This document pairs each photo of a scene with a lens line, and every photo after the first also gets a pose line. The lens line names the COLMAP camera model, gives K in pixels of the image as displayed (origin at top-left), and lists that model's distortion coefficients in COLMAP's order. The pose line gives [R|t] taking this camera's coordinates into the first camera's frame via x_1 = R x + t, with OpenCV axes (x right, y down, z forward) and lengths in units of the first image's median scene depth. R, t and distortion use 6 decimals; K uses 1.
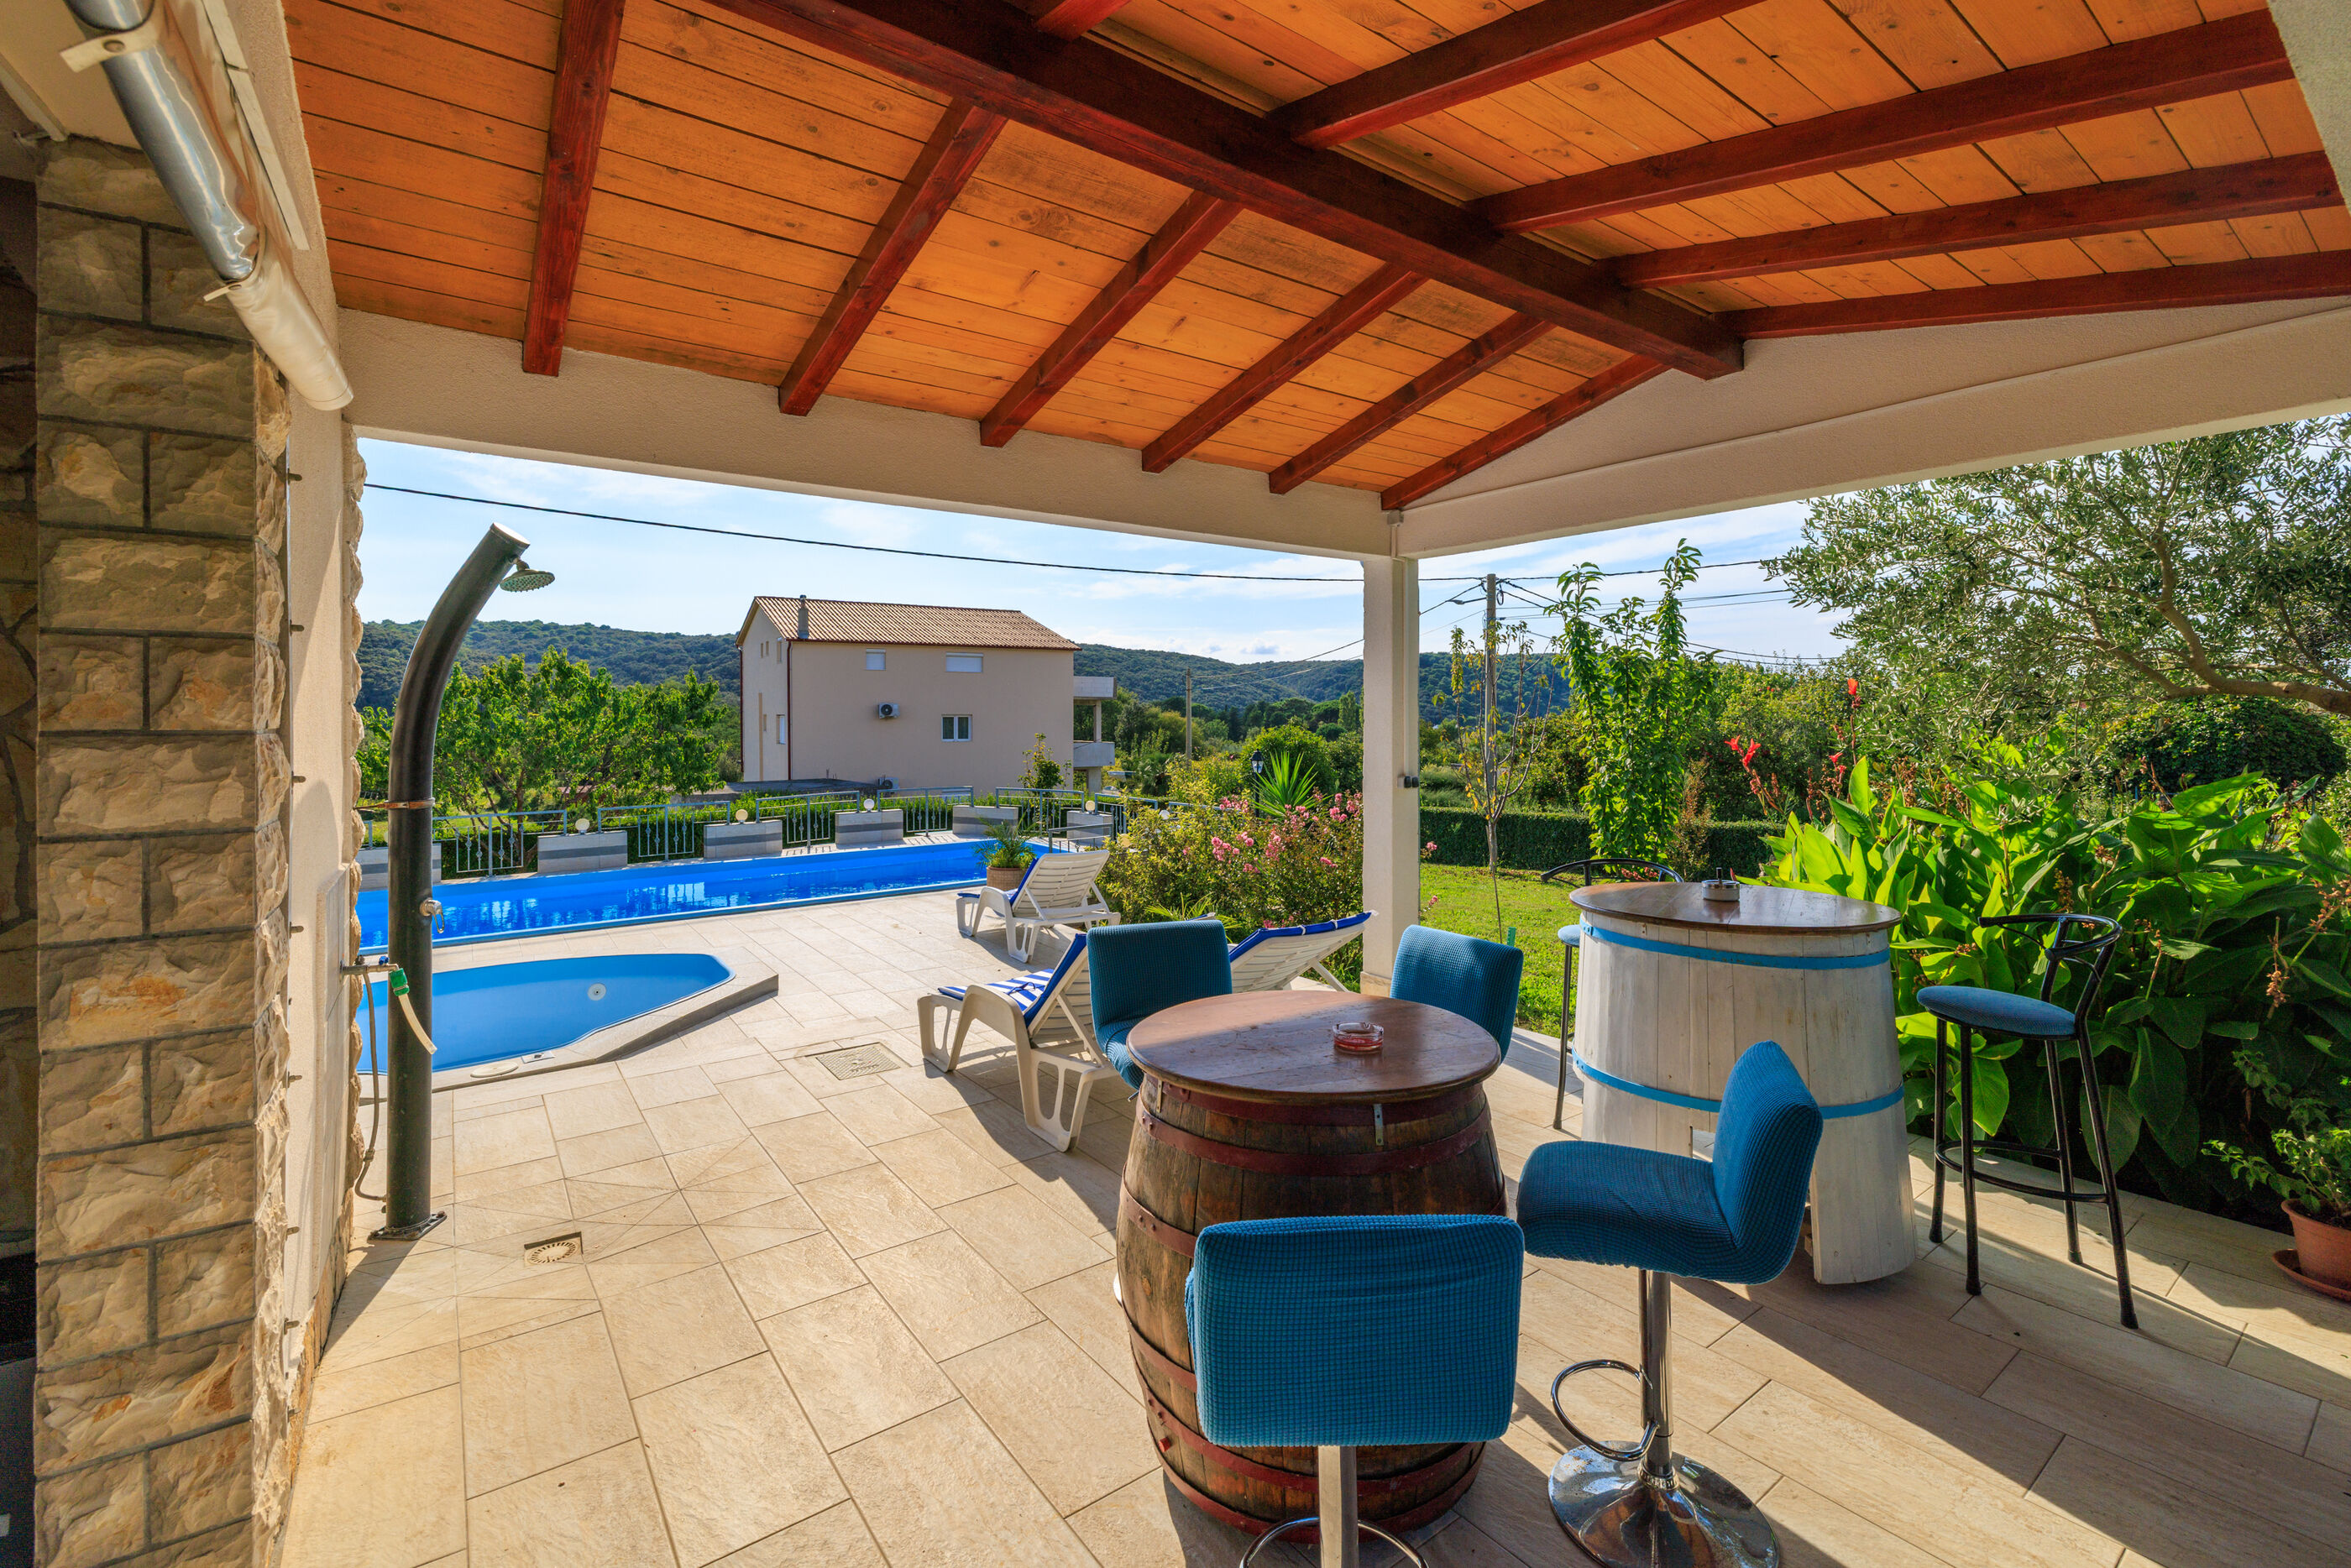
lens RADIAL K [[995.2, 0, 1159.8], [0, 995.2, 719.8], [0, 0, 1]] dist [0.002781, 0.000850]
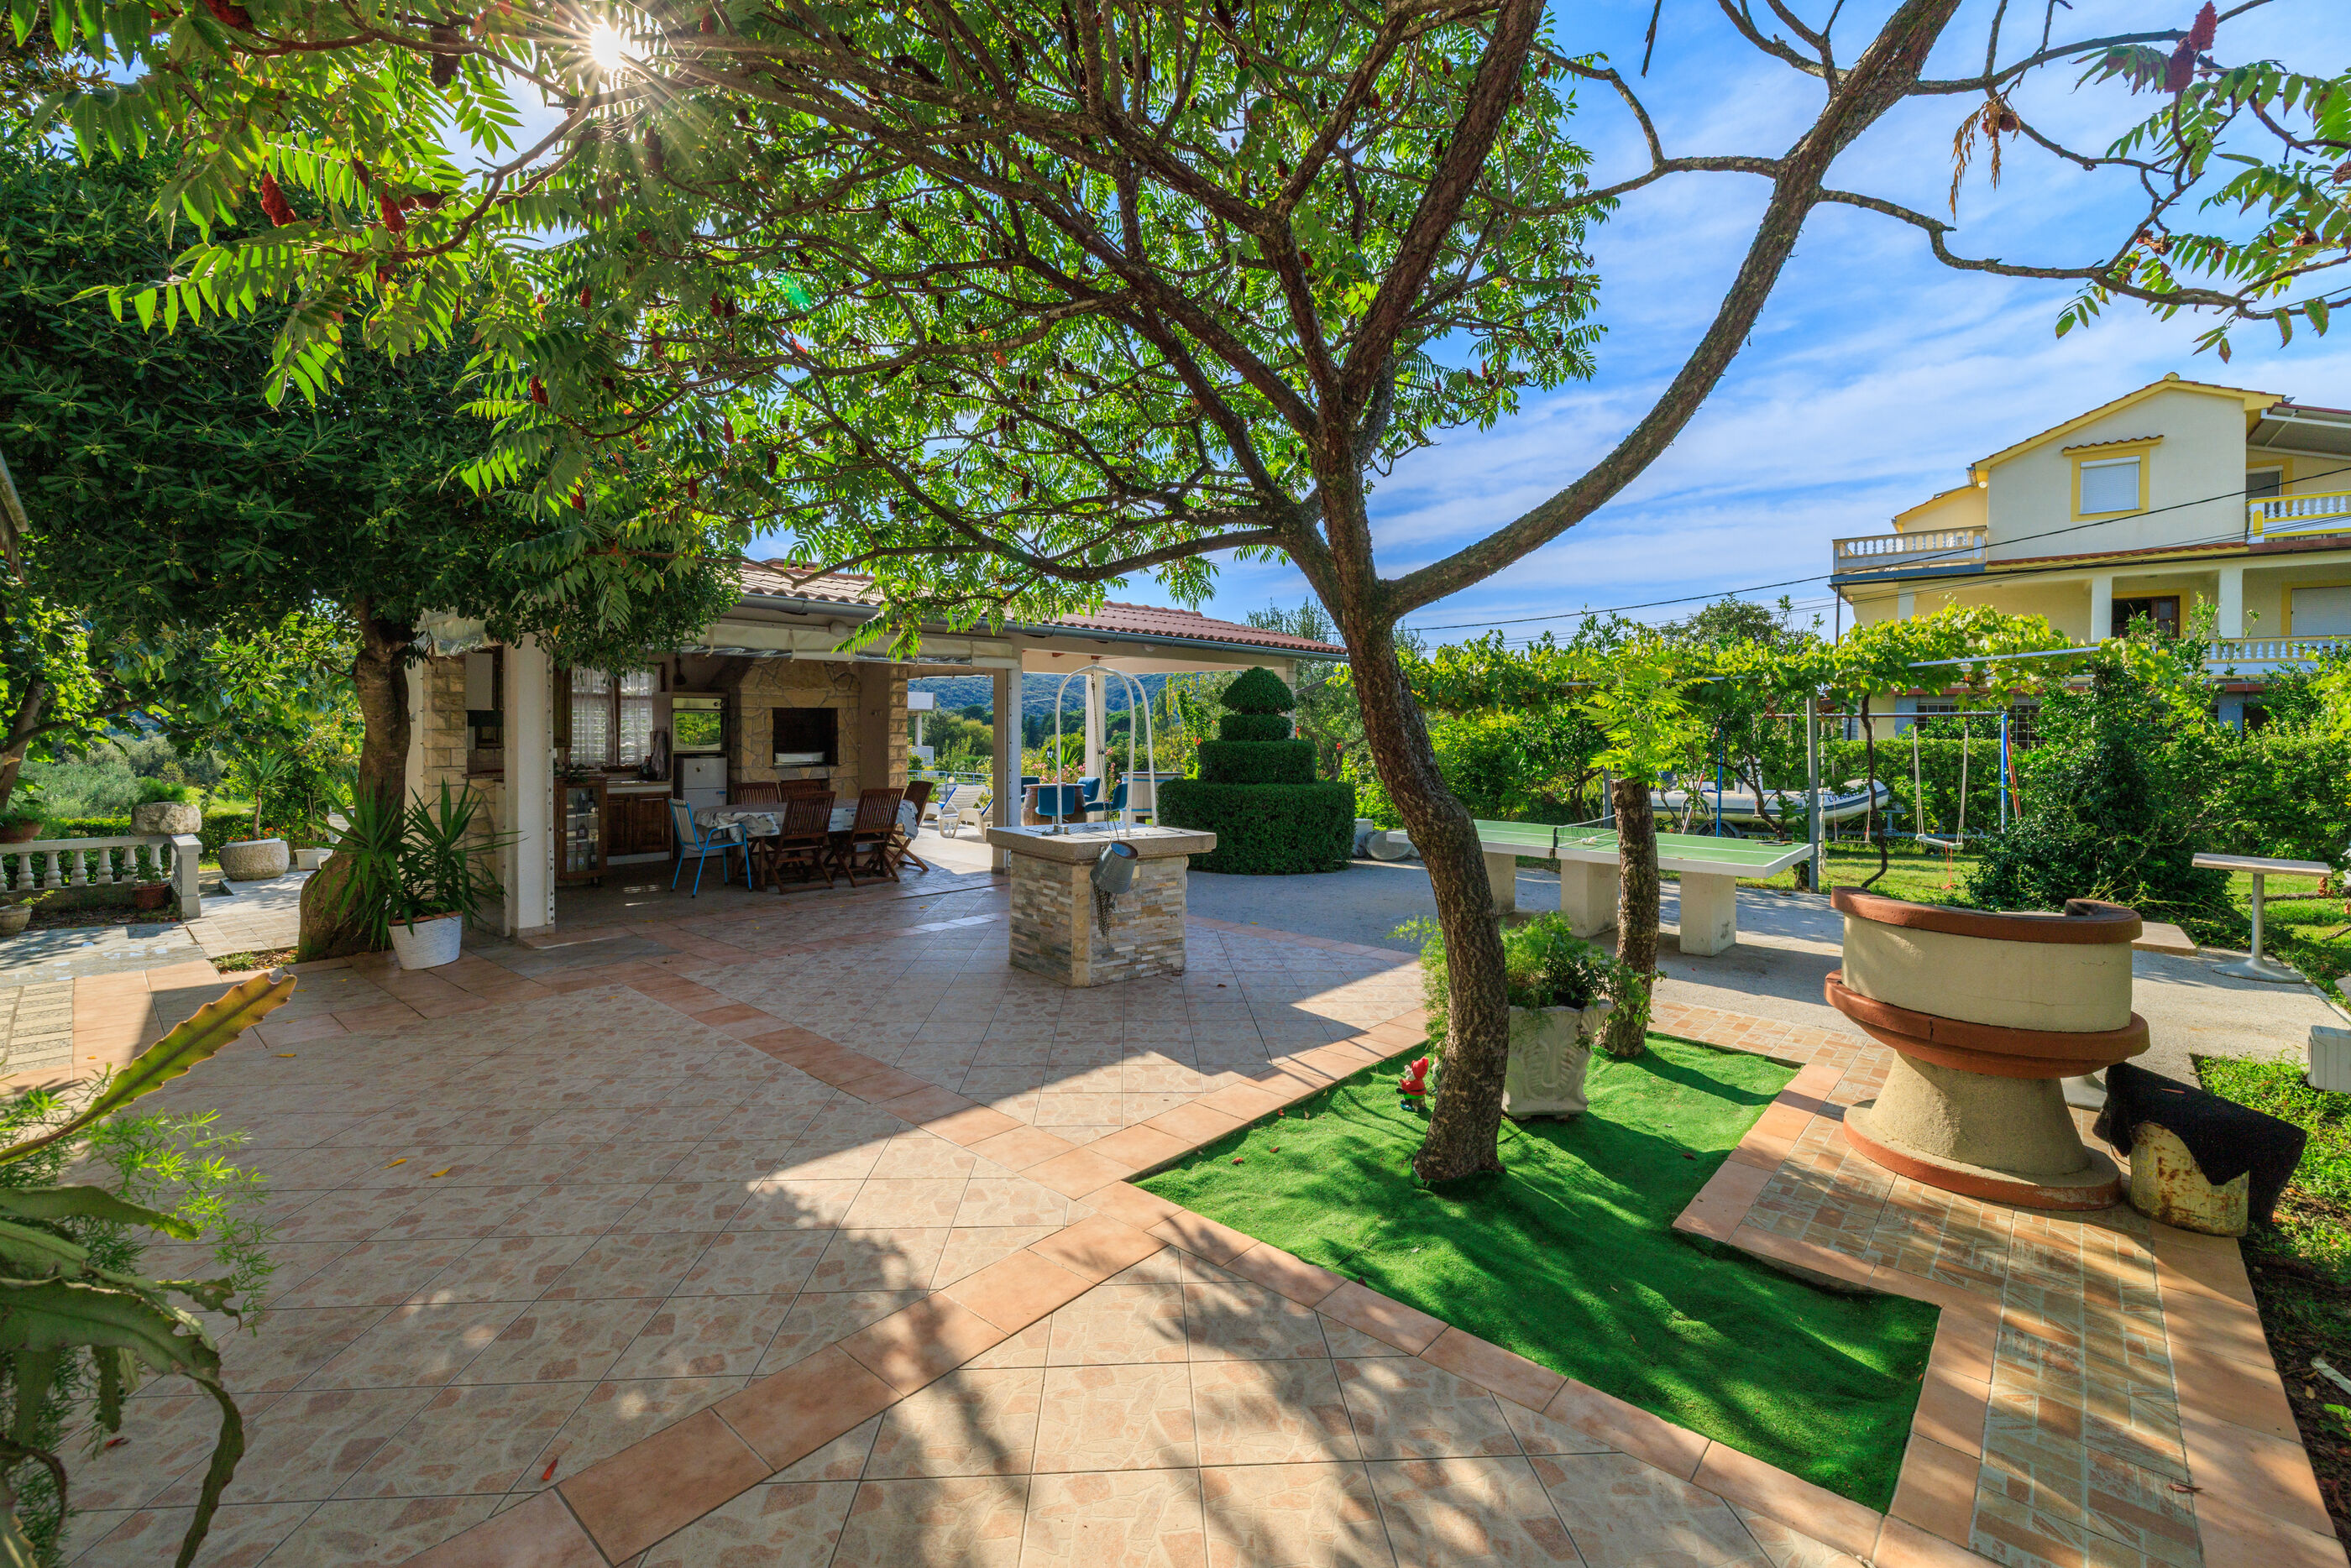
lens RADIAL K [[1016.2, 0, 1165.2], [0, 1016.2, 734.1], [0, 0, 1]] dist [0.000061, -0.001150]
pose [[0.979108, 0.003595, 0.203309, -0.122661], [-0.004840, 0.999972, 0.005627, -0.005980], [-0.203283, -0.006494, 0.979098, -1.428171]]
